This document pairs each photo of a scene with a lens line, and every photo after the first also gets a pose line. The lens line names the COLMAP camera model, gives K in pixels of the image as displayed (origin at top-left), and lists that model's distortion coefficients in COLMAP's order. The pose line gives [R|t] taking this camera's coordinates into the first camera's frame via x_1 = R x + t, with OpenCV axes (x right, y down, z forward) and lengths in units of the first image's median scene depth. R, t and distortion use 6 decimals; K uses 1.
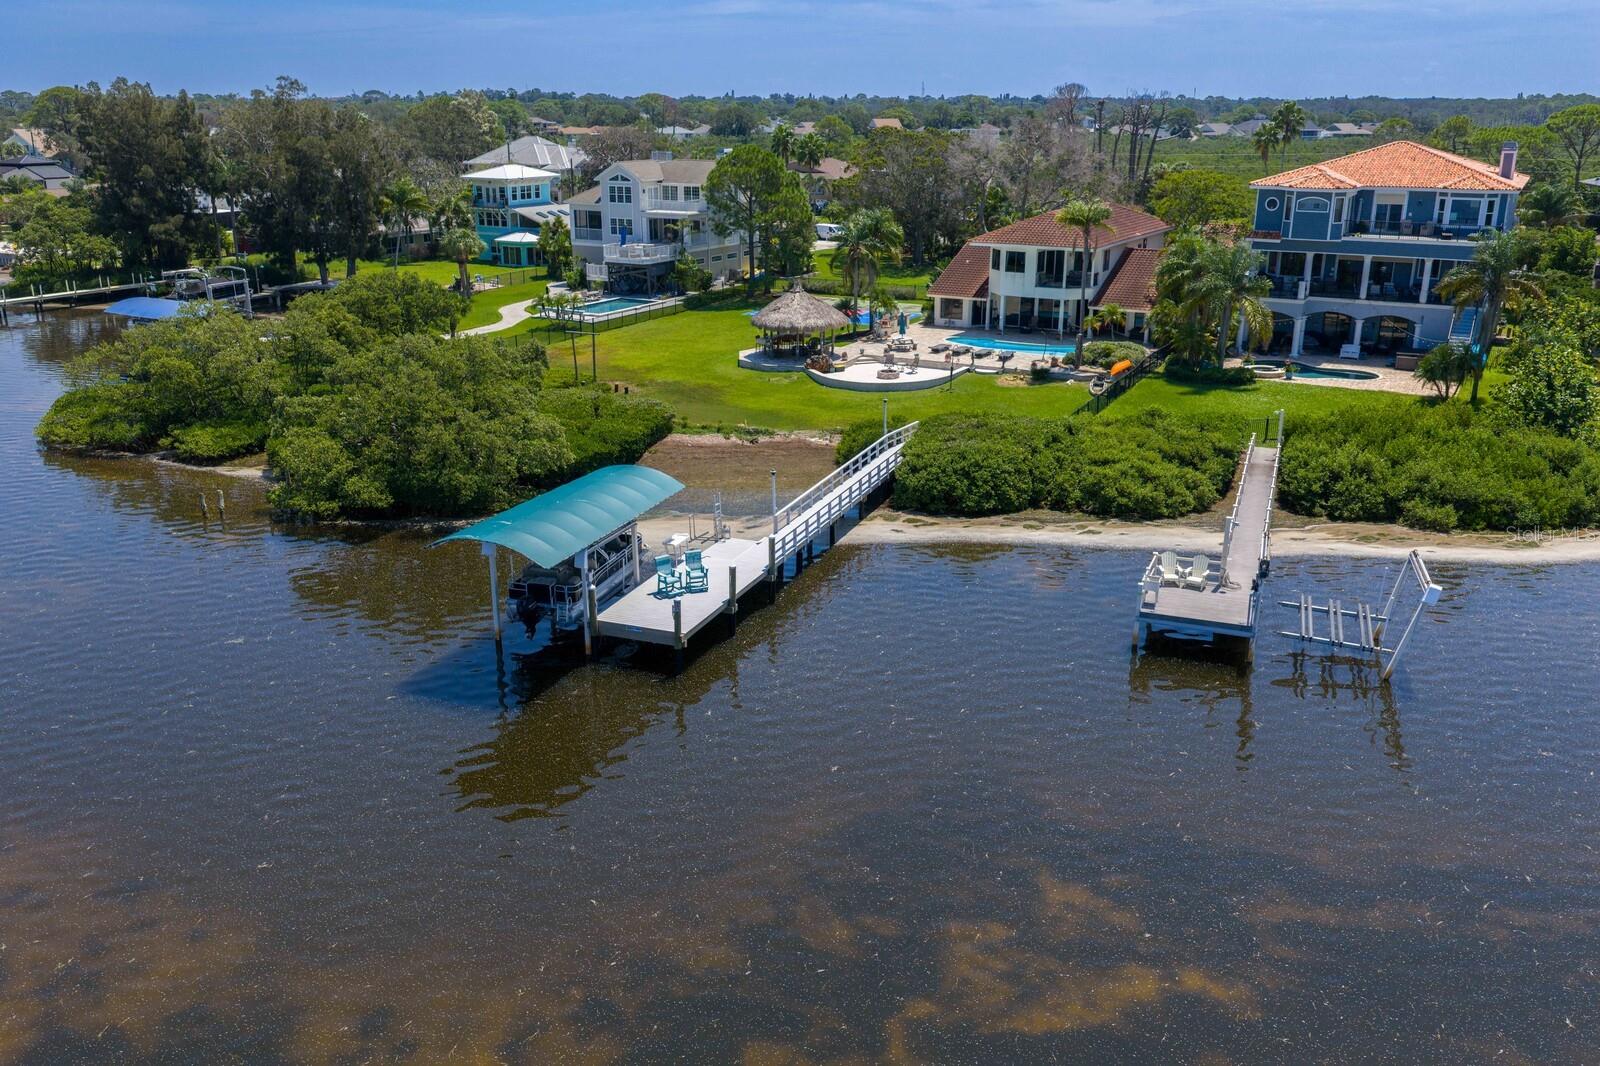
lens RADIAL K [[1326.9, 0, 803.5], [0, 1326.9, 537.3], [0, 0, 1]] dist [0.023461, -0.039446]
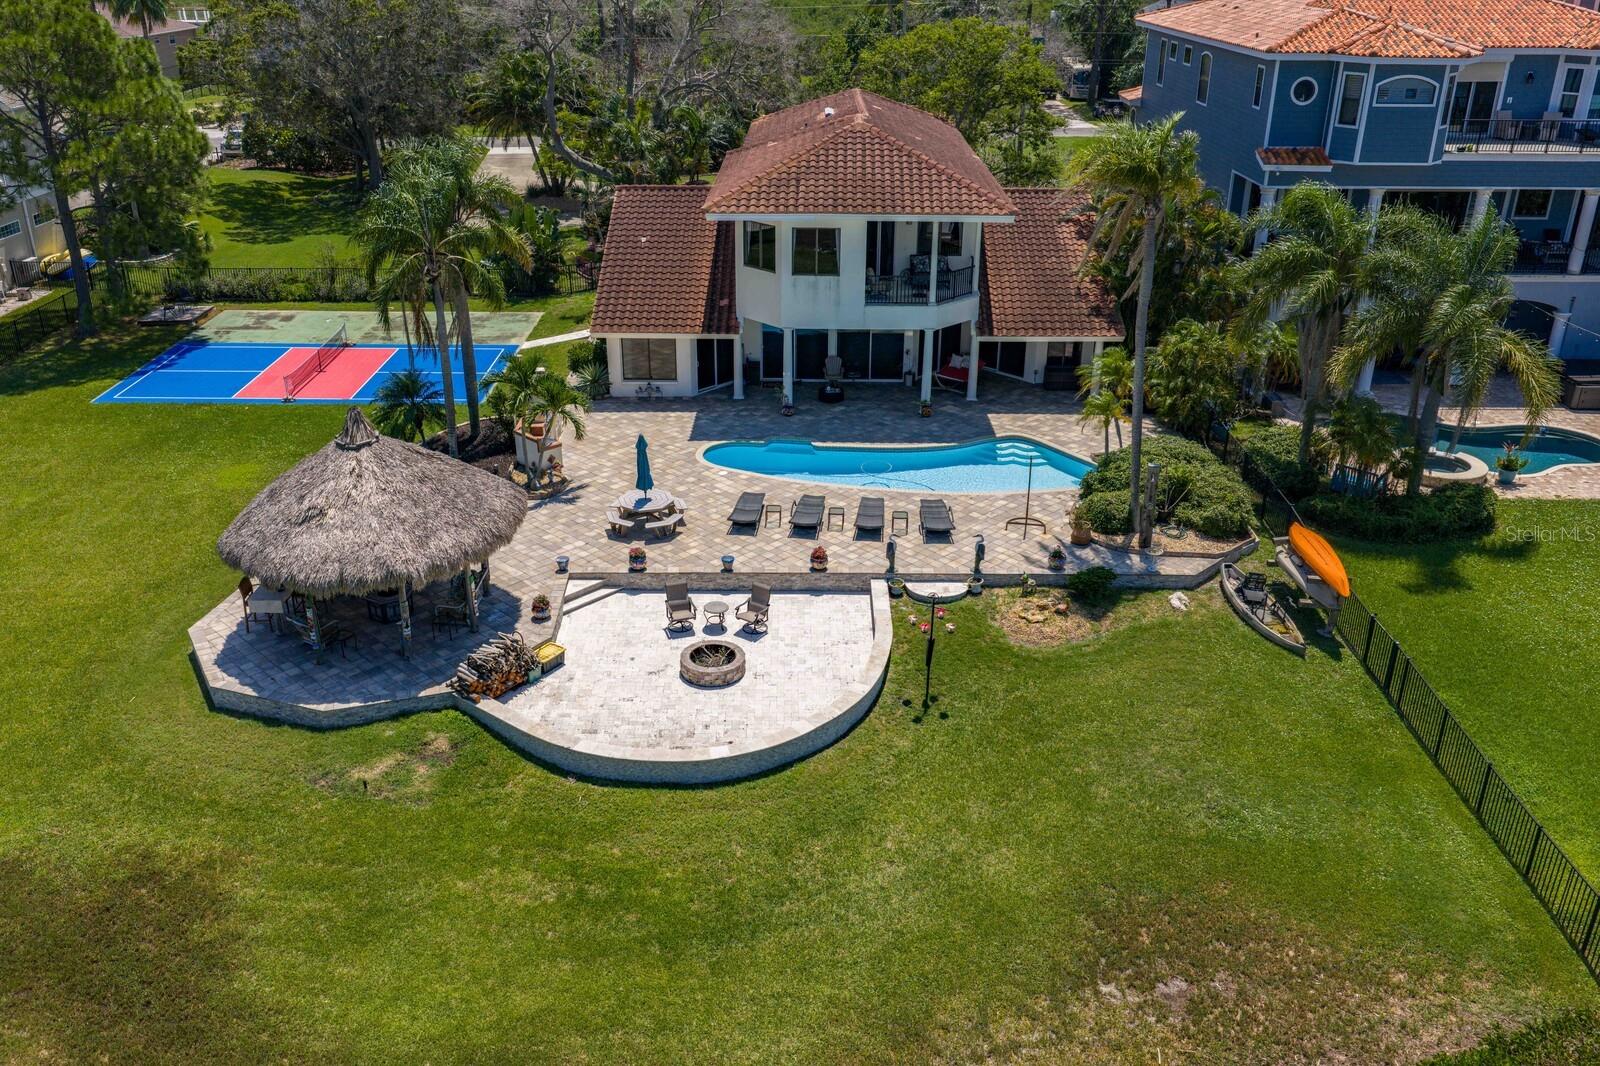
lens RADIAL K [[1326.9, 0, 797.9], [0, 1326.9, 540.5], [0, 0, 1]] dist [0.023461, -0.039446]
pose [[0.872611, -0.198865, 0.446097, -0.061022], [0.148074, 0.978085, 0.146372, -0.194417], [-0.465428, -0.061670, 0.882934, 0.667482]]
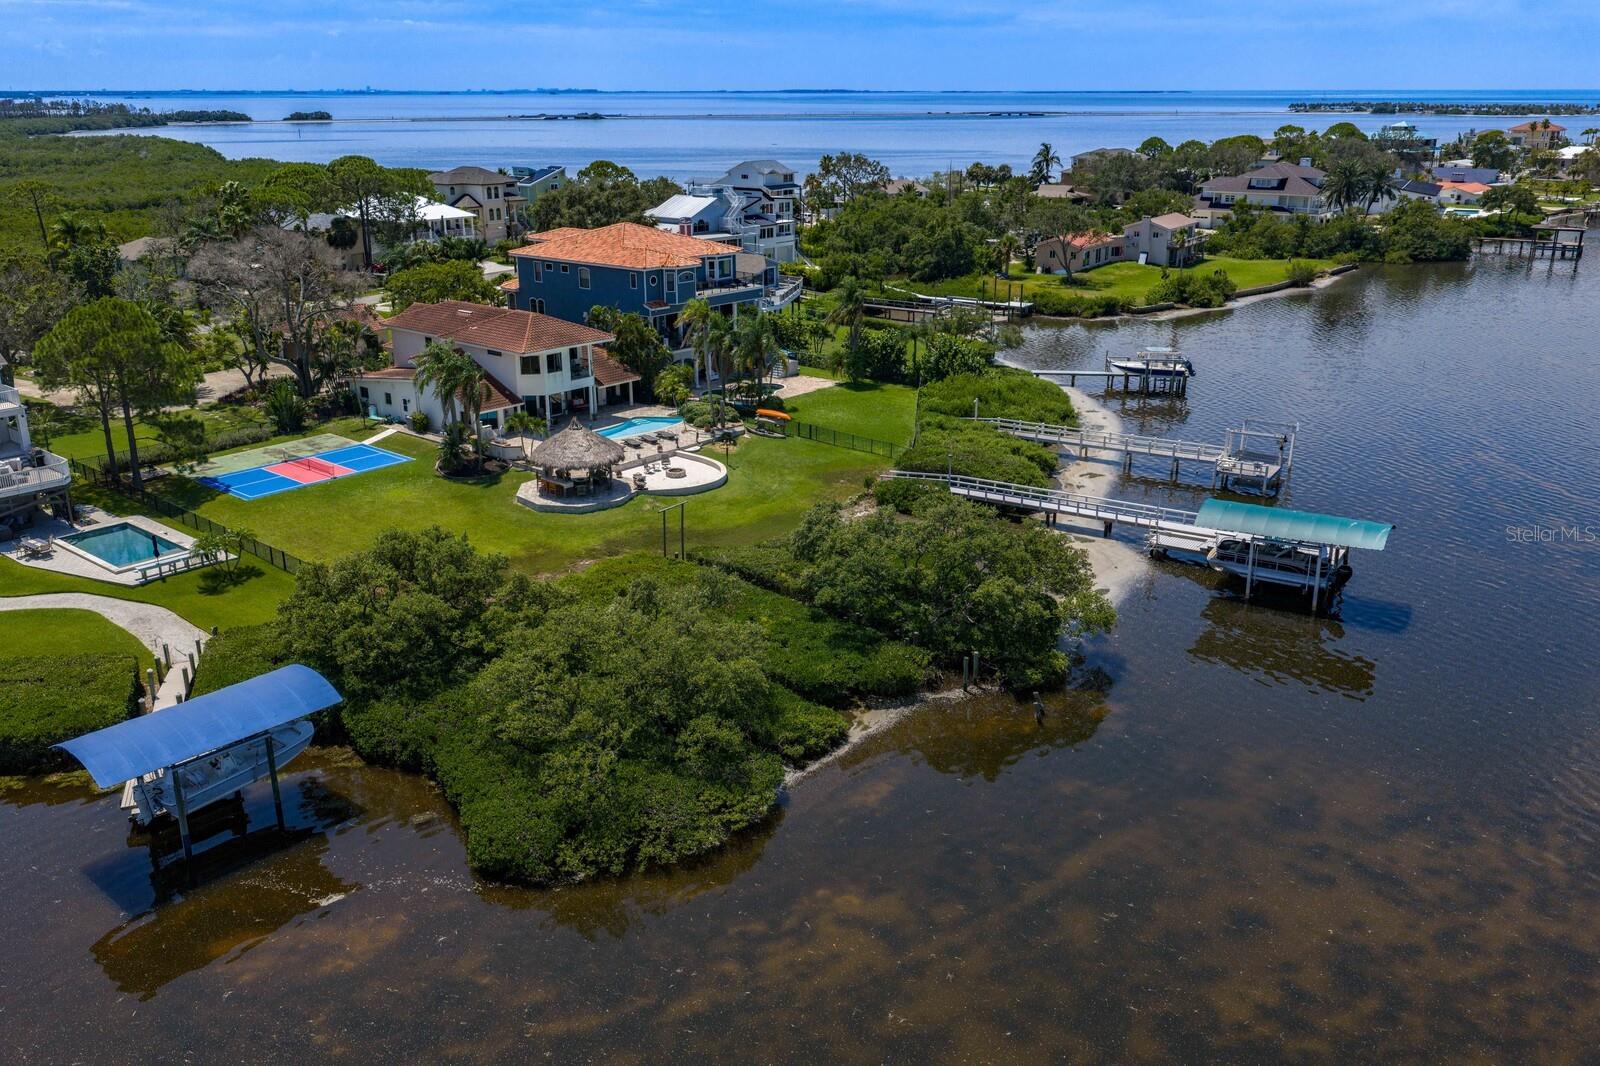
lens RADIAL K [[1326.9, 0, 805.5], [0, 1326.9, 530.4], [0, 0, 1]] dist [0.023461, -0.039446]
pose [[0.182590, -0.312158, 0.932319, -0.945141], [0.309398, 0.918327, 0.246879, -0.310948], [-0.933238, 0.243380, 0.264259, 0.593667]]
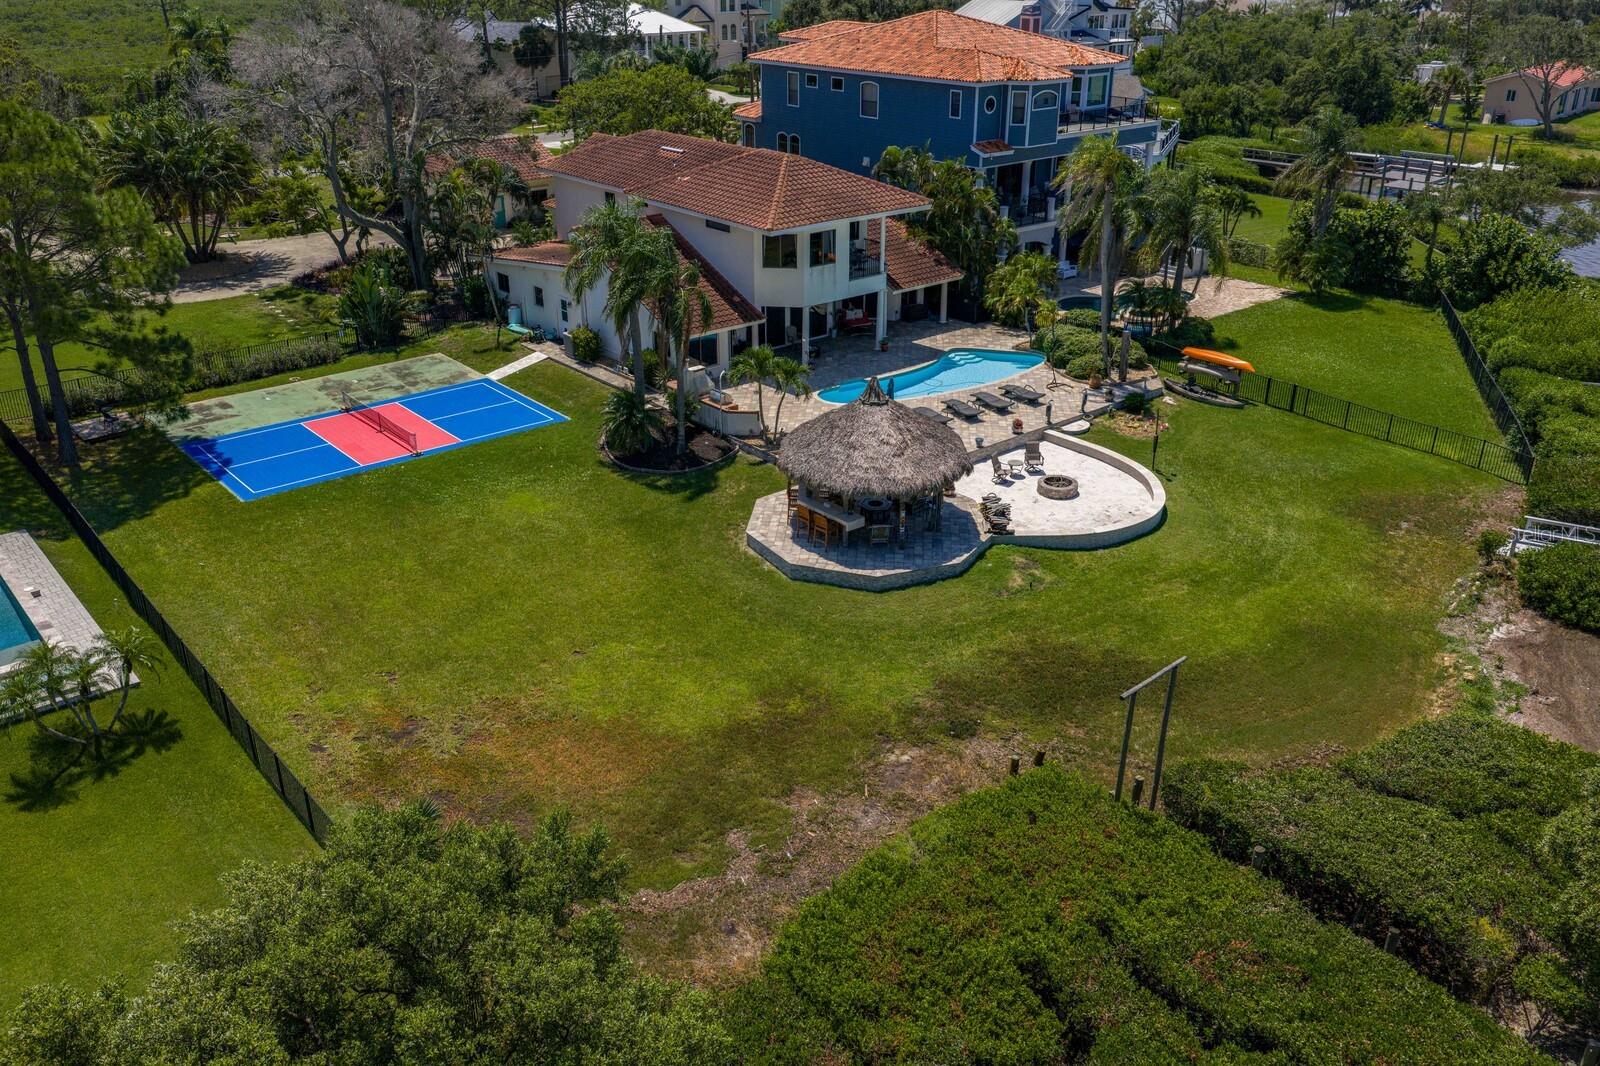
lens RADIAL K [[1326.9, 0, 805.2], [0, 1326.9, 537.0], [0, 0, 1]] dist [0.023461, -0.039446]
pose [[0.346032, -0.390954, 0.852887, -0.445238], [0.293066, 0.908599, 0.297589, -0.292420], [-0.891277, 0.146977, 0.428980, 0.830156]]
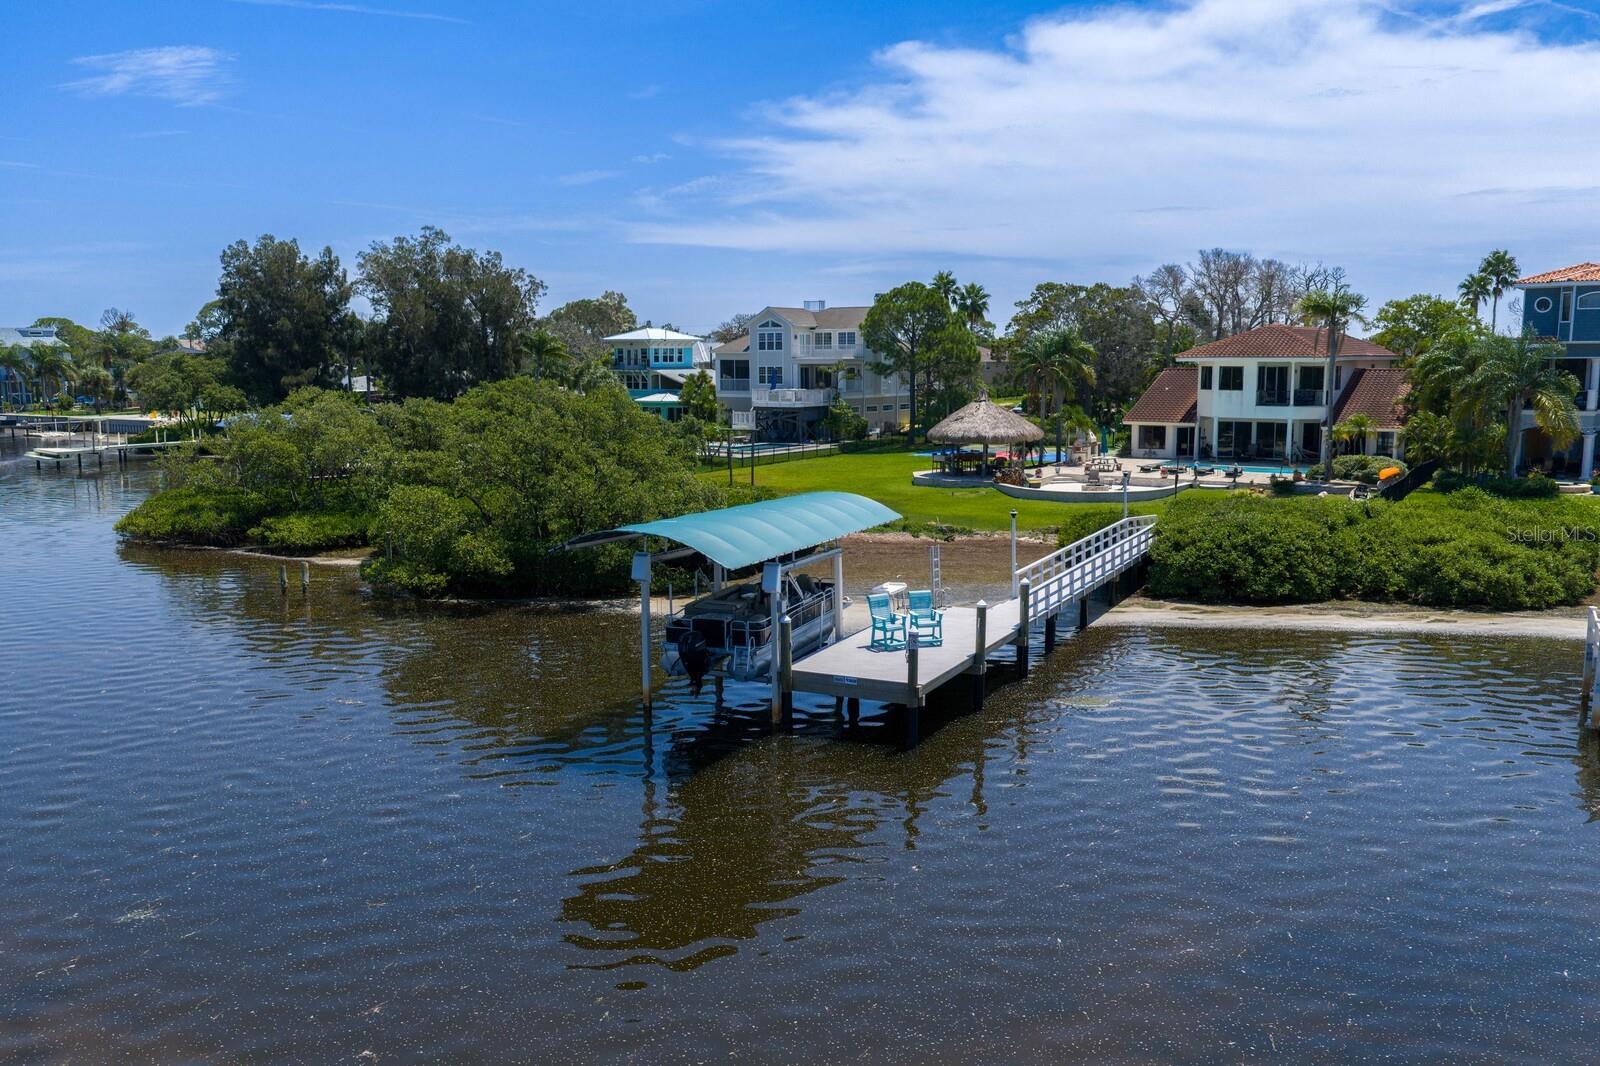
lens RADIAL K [[1326.9, 0, 802.7], [0, 1326.9, 536.1], [0, 0, 1]] dist [0.023461, -0.039446]
pose [[0.996124, 0.006303, -0.087739, -0.045367], [-0.021959, 0.983670, -0.178639, 0.059433], [0.085180, 0.179873, 0.979995, 0.157312]]
